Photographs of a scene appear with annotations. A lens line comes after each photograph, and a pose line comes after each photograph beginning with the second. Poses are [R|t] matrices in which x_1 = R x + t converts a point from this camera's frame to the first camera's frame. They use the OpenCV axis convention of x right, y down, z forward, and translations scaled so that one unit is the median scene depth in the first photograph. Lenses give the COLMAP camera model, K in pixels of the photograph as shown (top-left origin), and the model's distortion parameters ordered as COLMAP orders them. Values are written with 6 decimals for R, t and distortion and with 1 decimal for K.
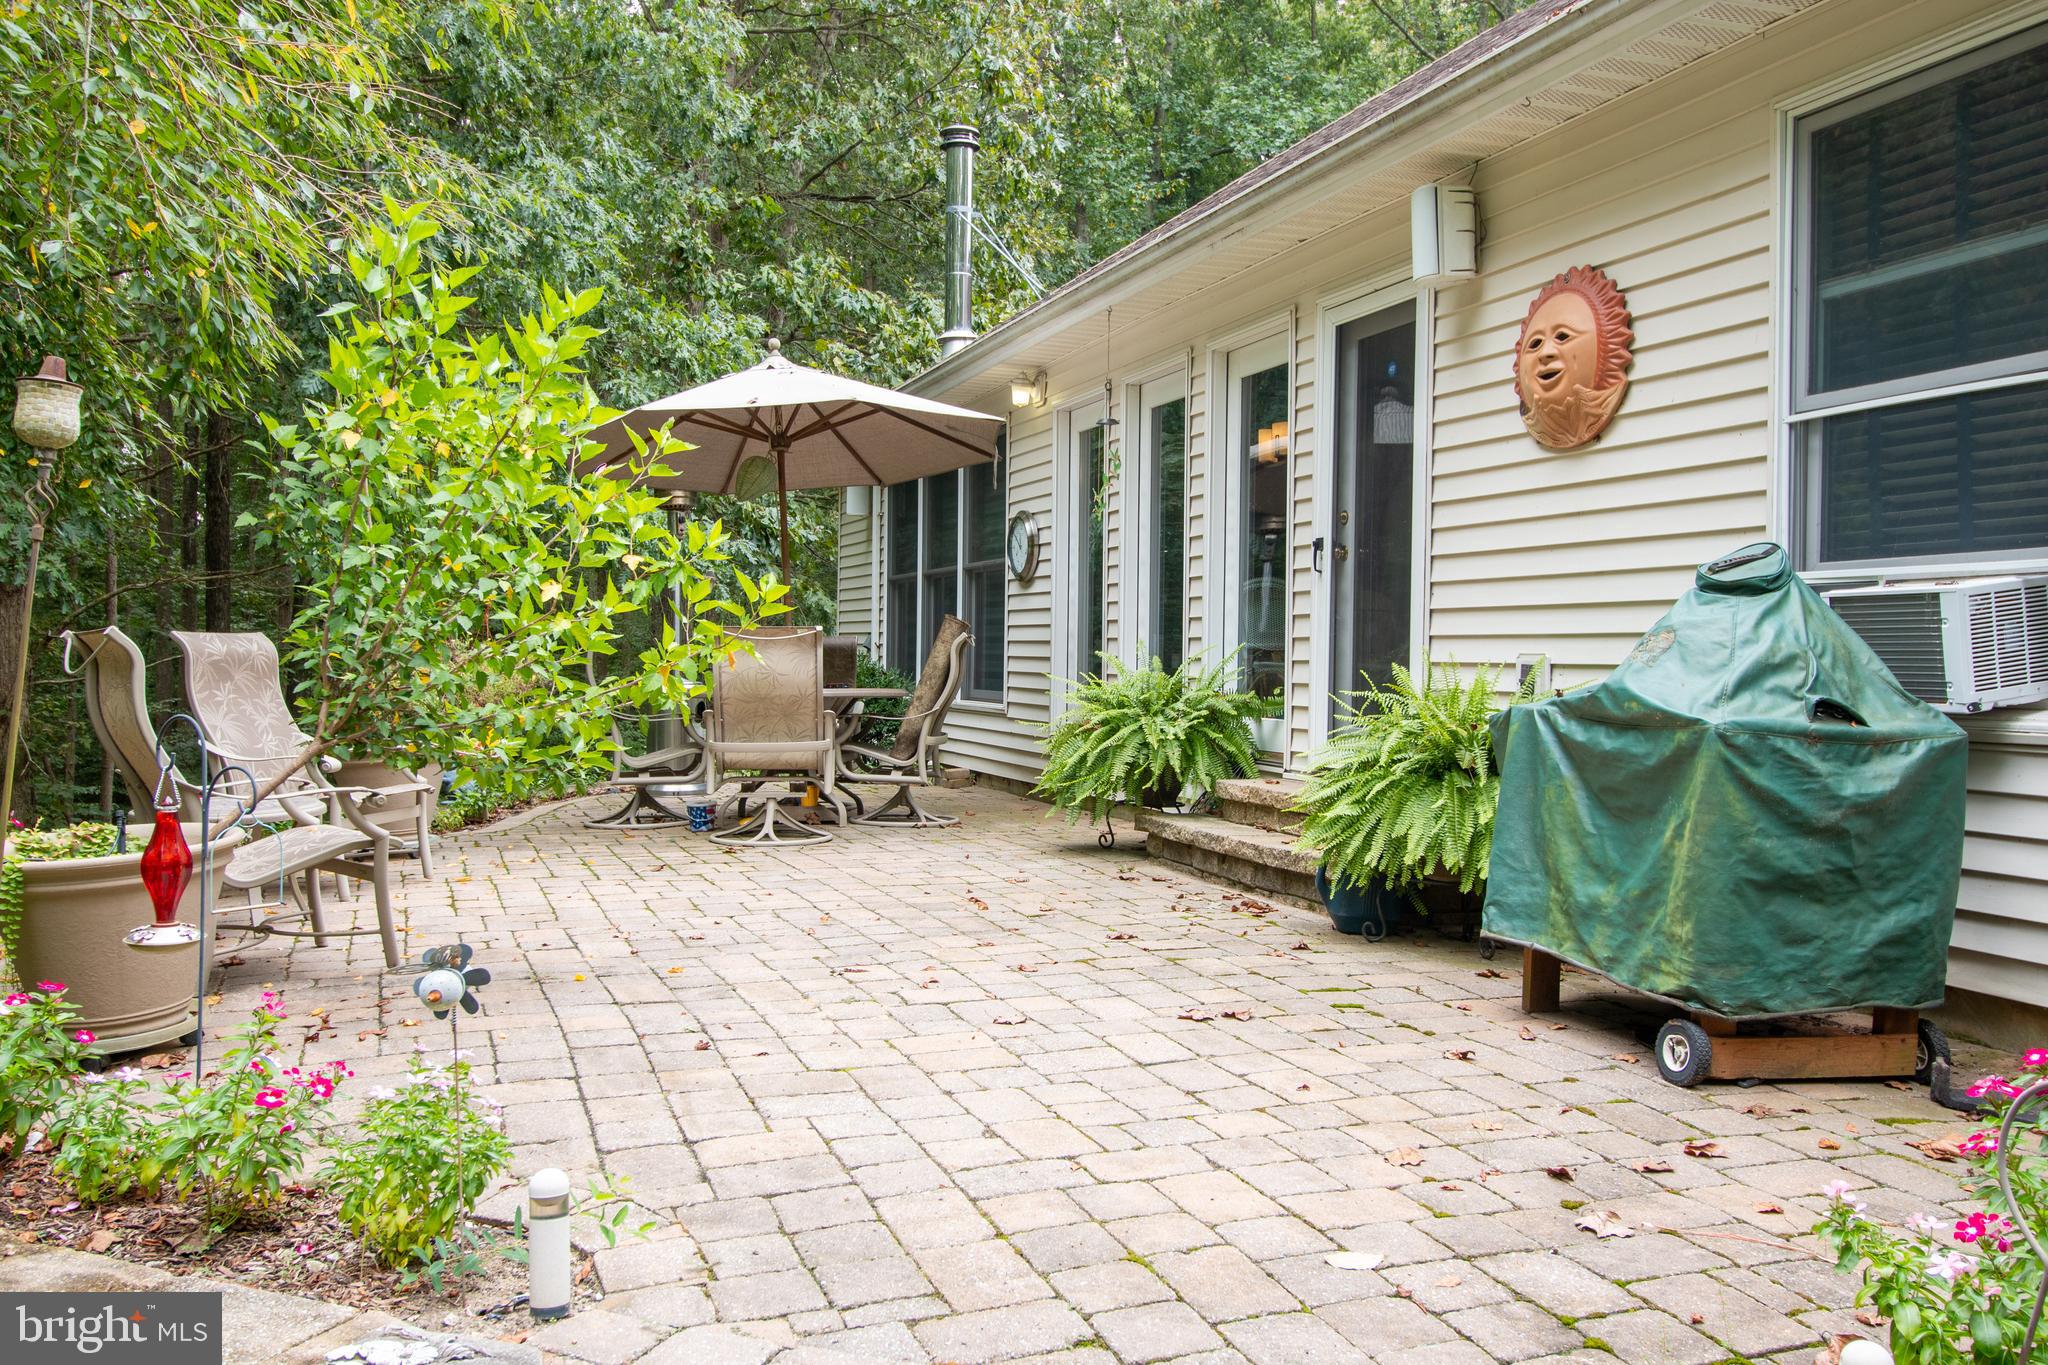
lens RADIAL K [[1623.3, 0, 1024.0], [0, 1623.3, 682.5], [0, 0, 1]] dist [-0.001092, -0.000164]
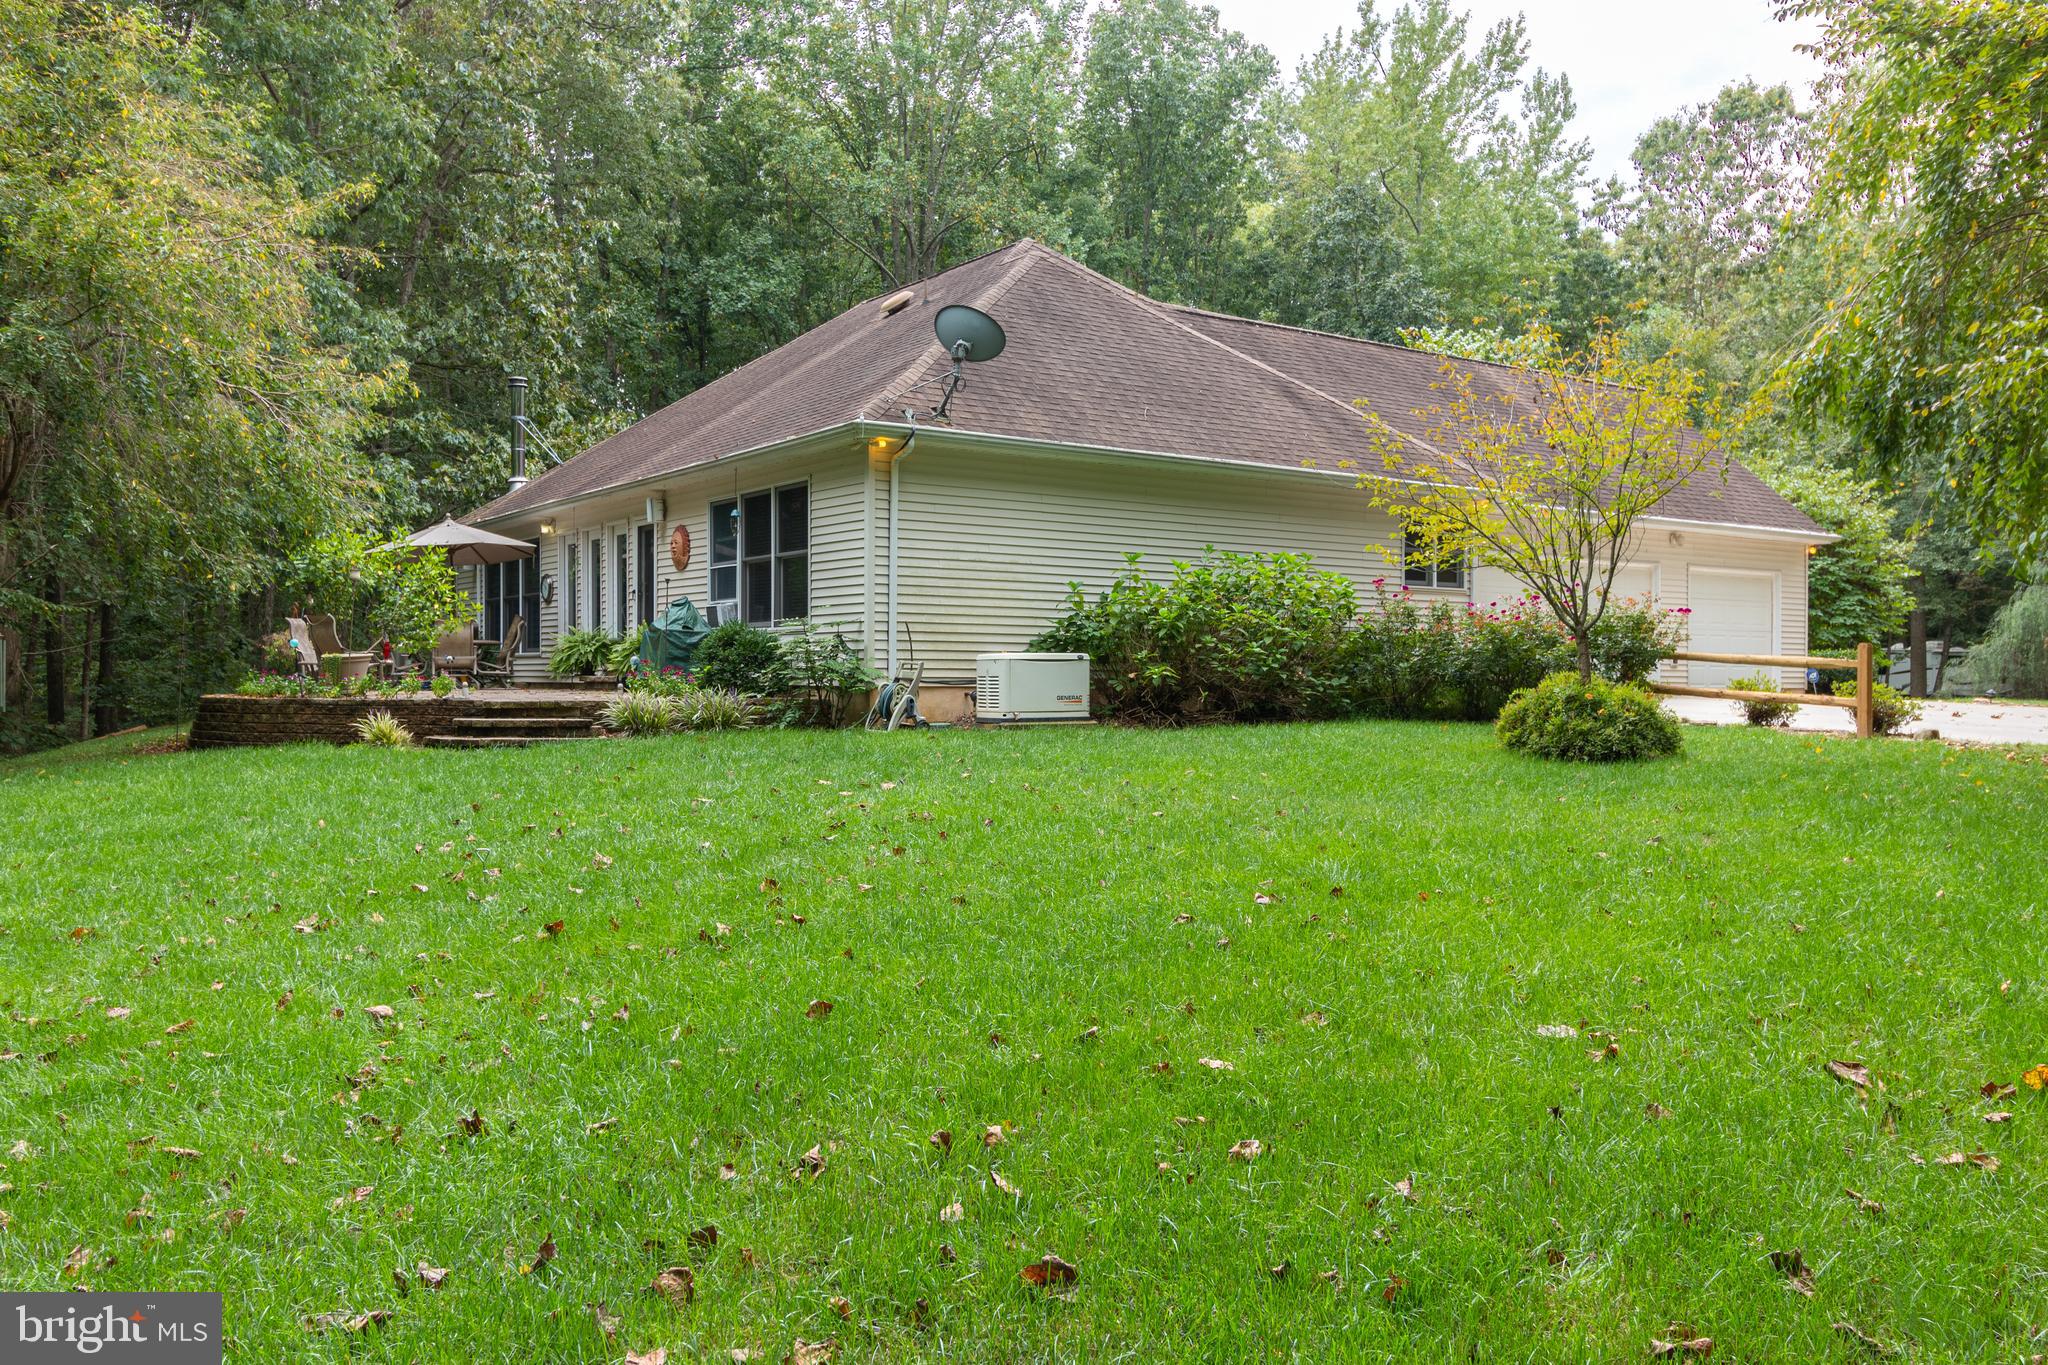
lens RADIAL K [[1623.3, 0, 1024.0], [0, 1623.3, 682.5], [0, 0, 1]] dist [-0.001092, -0.000164]
pose [[0.965933, -0.010942, 0.258562, 0.066583], [0.013314, 0.999884, -0.007423, 0.098474], [-0.258451, 0.010613, 0.965966, -1.747555]]
